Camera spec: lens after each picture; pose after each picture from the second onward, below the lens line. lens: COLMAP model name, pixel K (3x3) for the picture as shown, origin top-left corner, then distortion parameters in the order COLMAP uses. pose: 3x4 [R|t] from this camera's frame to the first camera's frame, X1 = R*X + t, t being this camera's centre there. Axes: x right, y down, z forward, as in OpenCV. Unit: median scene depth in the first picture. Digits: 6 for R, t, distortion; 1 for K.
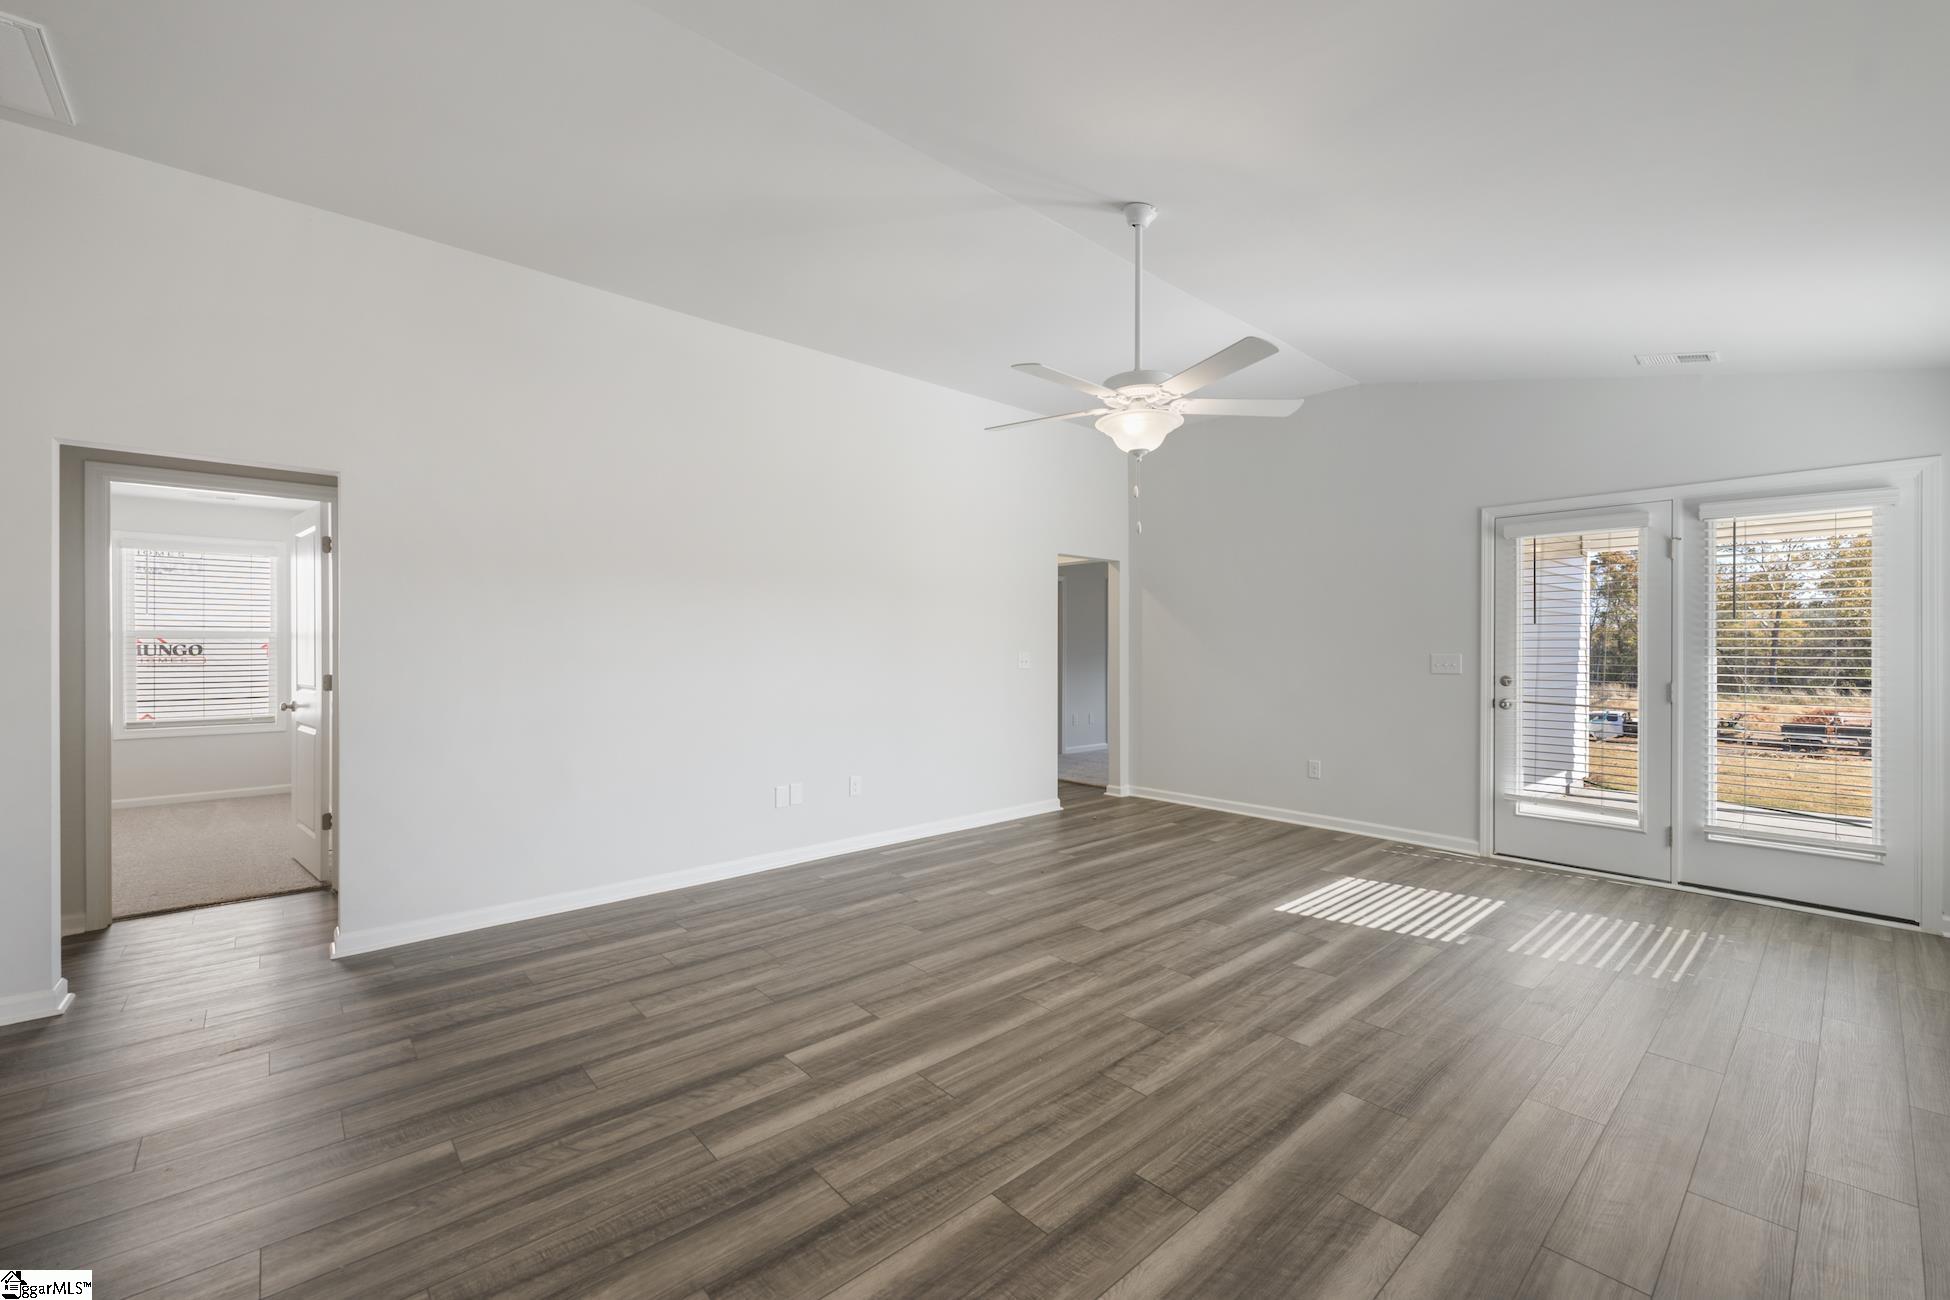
lens RADIAL K [[792.5, 0, 968.3], [0, 792.5, 646.9], [0, 0, 1]] dist [-0.001265, -0.000087]
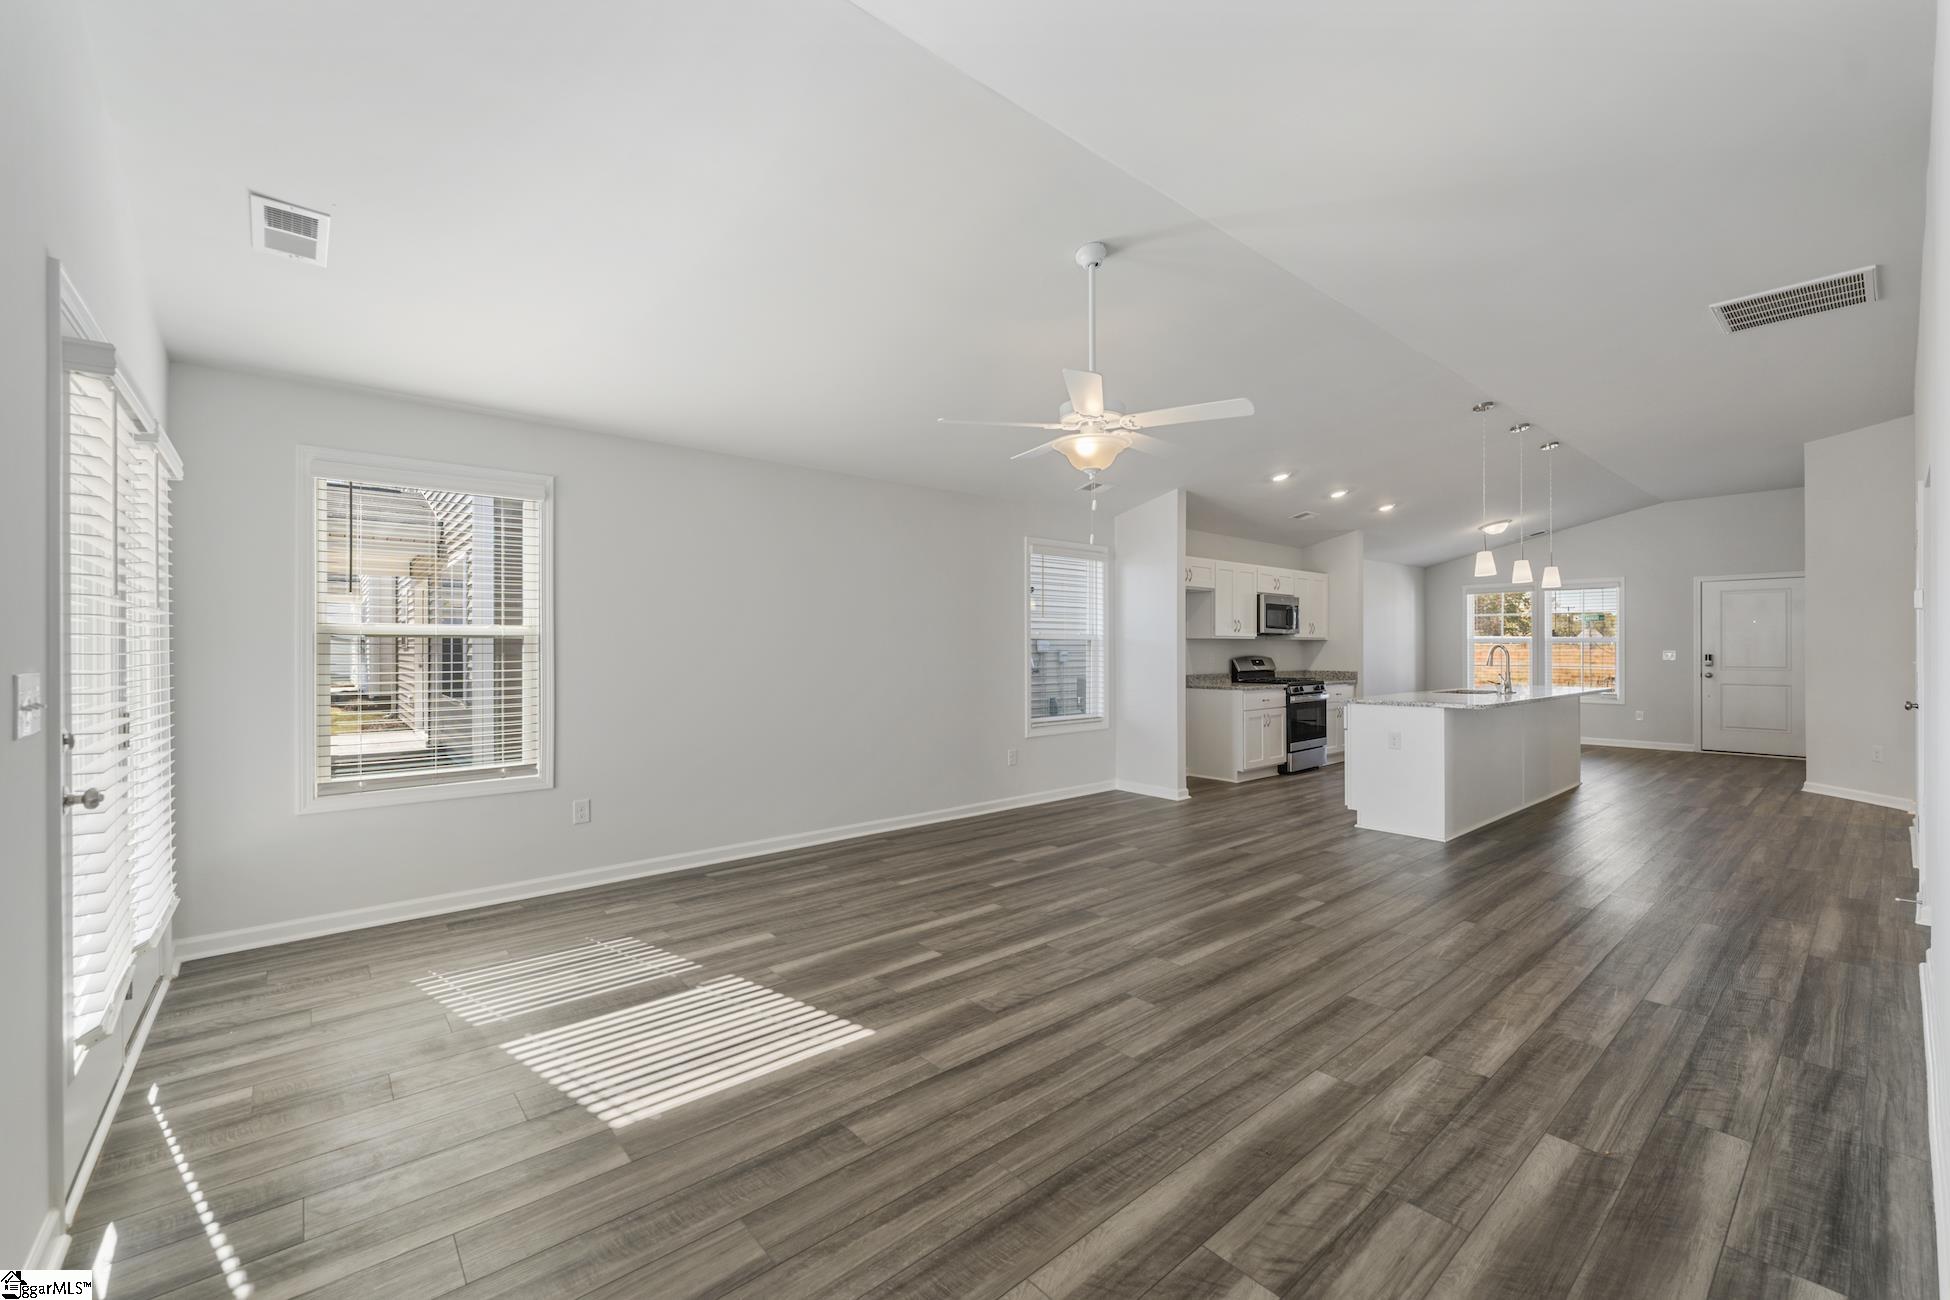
lens RADIAL K [[792.5, 0, 975.6], [0, 792.5, 648.8], [0, 0, 1]] dist [-0.001265, -0.000087]
pose [[-0.999917, 0.002781, 0.012566, 0.311752], [0.002790, 0.999996, 0.000739, 0.000708], [-0.012564, 0.000774, -0.999921, 1.799209]]
